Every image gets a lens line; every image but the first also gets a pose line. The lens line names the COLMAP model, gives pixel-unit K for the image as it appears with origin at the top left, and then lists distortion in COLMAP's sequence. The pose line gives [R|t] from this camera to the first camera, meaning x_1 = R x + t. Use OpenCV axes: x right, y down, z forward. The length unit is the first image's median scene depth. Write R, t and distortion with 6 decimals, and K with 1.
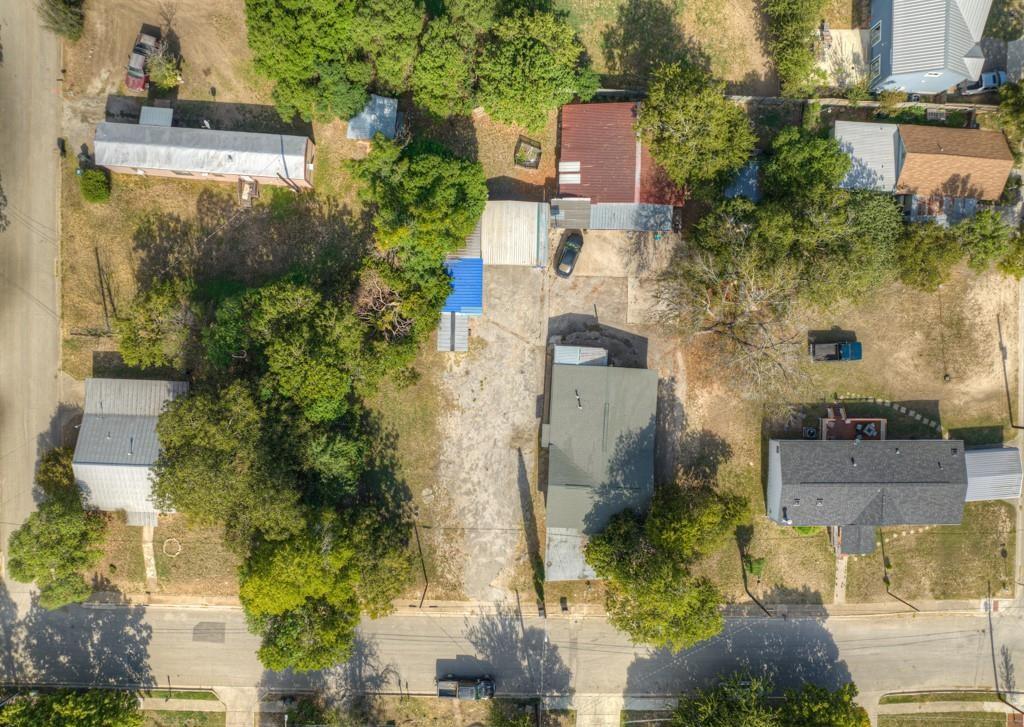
lens RADIAL K [[732.7, 0, 514.5], [0, 732.7, 364.4], [0, 0, 1]] dist [-0.034317, 0.003698]
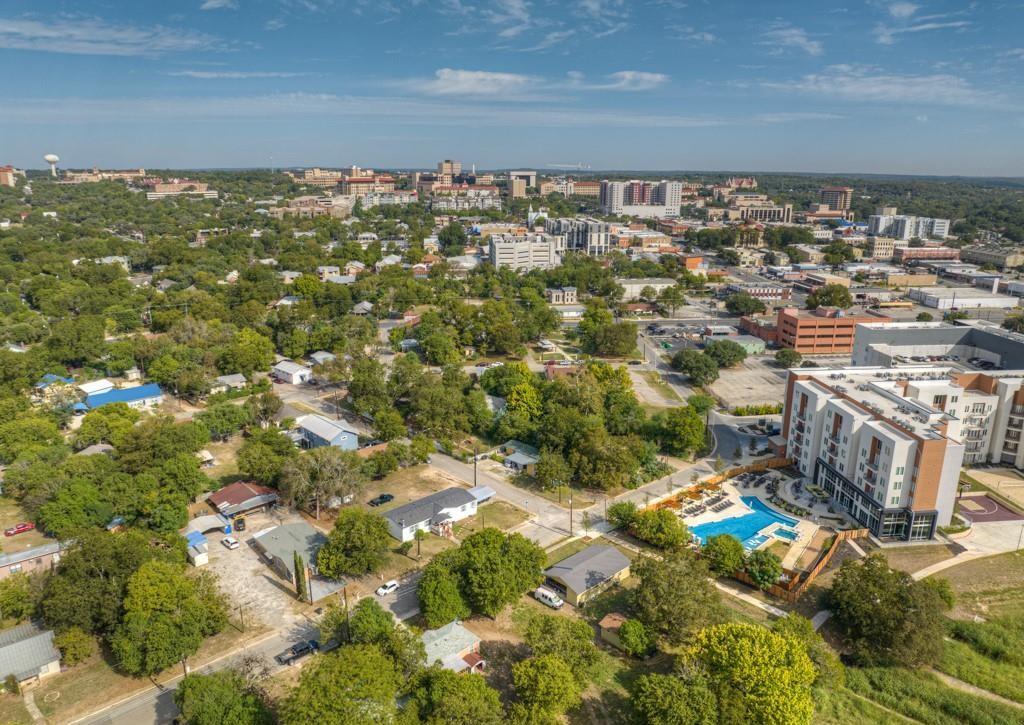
lens RADIAL K [[727.9, 0, 512.7], [0, 727.9, 359.9], [0, 0, 1]] dist [-0.039315, 0.002979]
pose [[0.722759, -0.199711, 0.661615, -0.592602], [0.690176, 0.159106, -0.705933, 1.650692], [0.035716, 0.966851, 0.252831, 0.085985]]
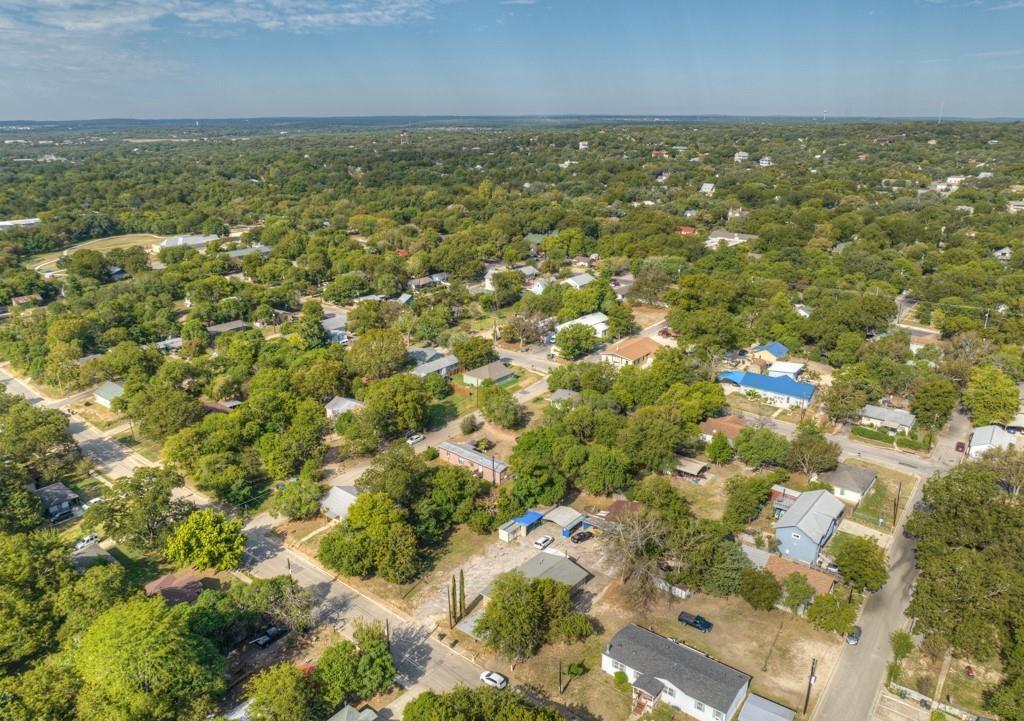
lens RADIAL K [[725.6, 0, 512.4], [0, 725.6, 371.5], [0, 0, 1]] dist [-0.041921, 0.010932]
pose [[0.787994, 0.176564, -0.589823, 0.936548], [-0.615636, 0.237841, -0.751282, 1.236855], [0.007635, 0.955121, 0.296116, 0.030755]]
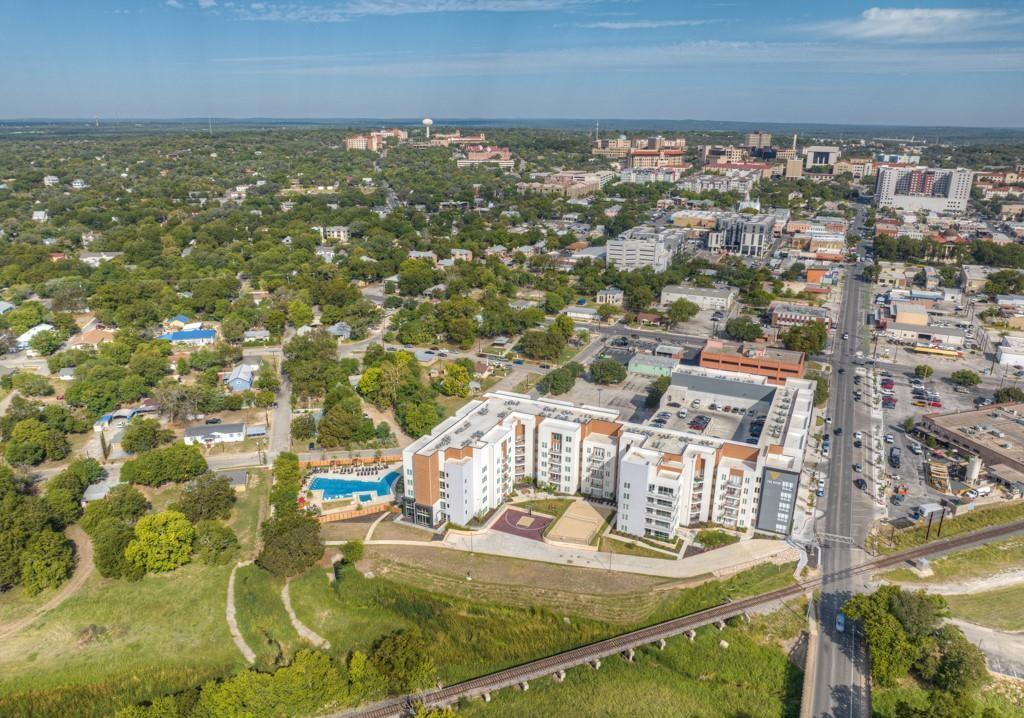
lens RADIAL K [[721.3, 0, 512.6], [0, 721.3, 387.7], [0, 0, 1]] dist [-0.037240, 0.004640]
pose [[0.972166, -0.103155, 0.210363, 1.131761], [0.232621, 0.317853, -0.919161, 3.451243], [0.027952, 0.942512, 0.333002, -0.277562]]
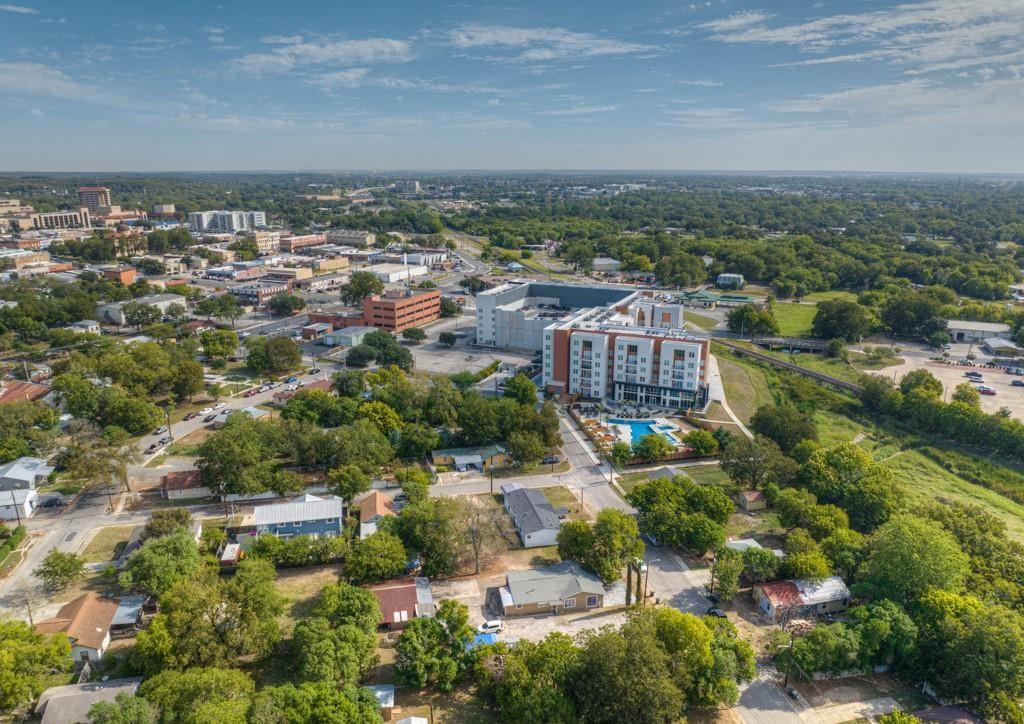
lens RADIAL K [[727.9, 0, 512.7], [0, 727.9, 359.4], [0, 0, 1]] dist [-0.039315, 0.002979]
pose [[-0.236635, -0.275497, 0.931722, -1.292113], [0.971408, -0.086060, 0.221268, -0.309608], [0.019225, 0.957442, 0.287985, -0.027438]]
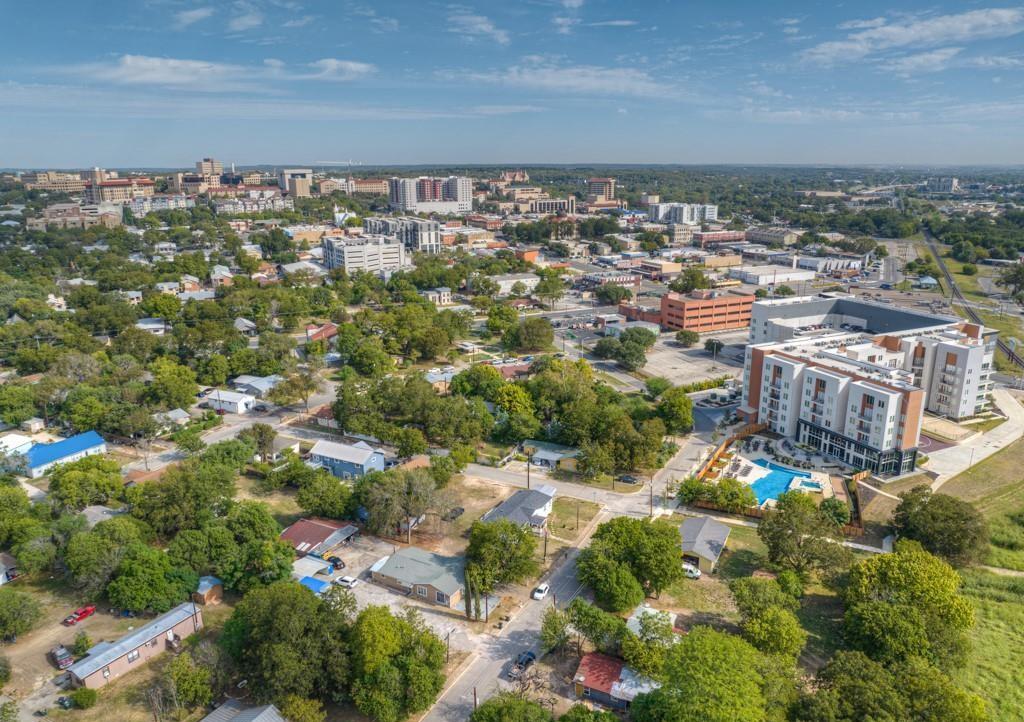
lens RADIAL K [[740.7, 0, 511.4], [0, 740.7, 365.4], [0, 0, 1]] dist [-0.034388, -0.002039]
pose [[0.451232, -0.266181, 0.851785, -1.172114], [0.891245, 0.085721, -0.445348, 1.026926], [0.045527, 0.960104, 0.275912, 0.009639]]
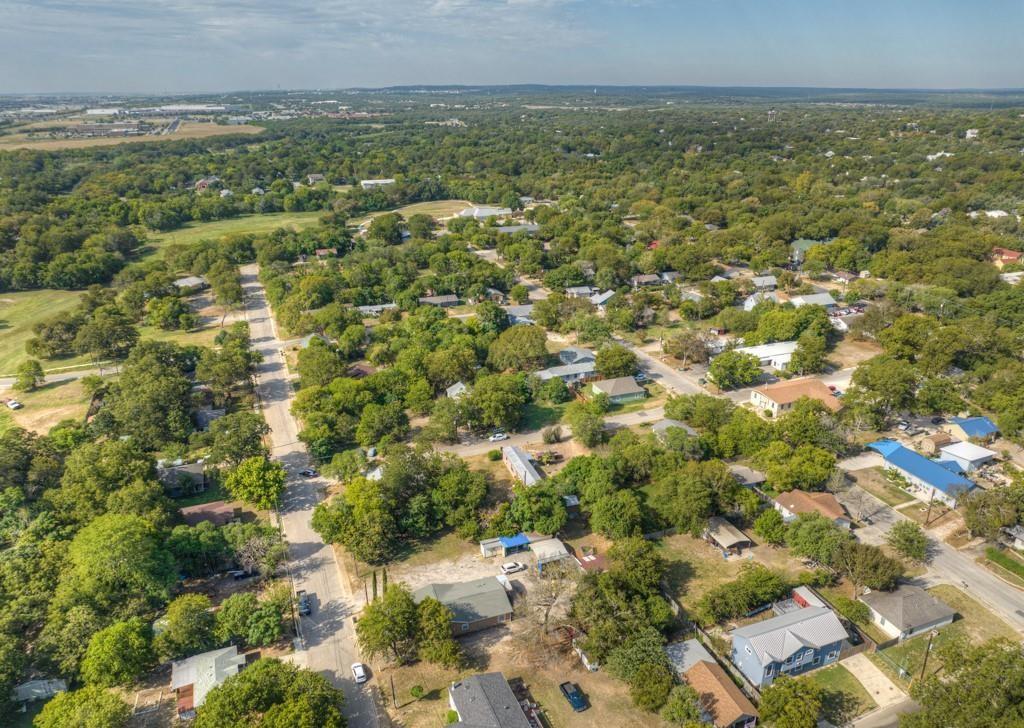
lens RADIAL K [[732.7, 0, 514.5], [0, 732.7, 364.9], [0, 0, 1]] dist [-0.034317, 0.003698]
pose [[0.386002, 0.305017, -0.870613, 1.454844], [-0.922350, 0.110680, -0.370163, 0.554087], [-0.016547, 0.945894, 0.324055, -0.105602]]
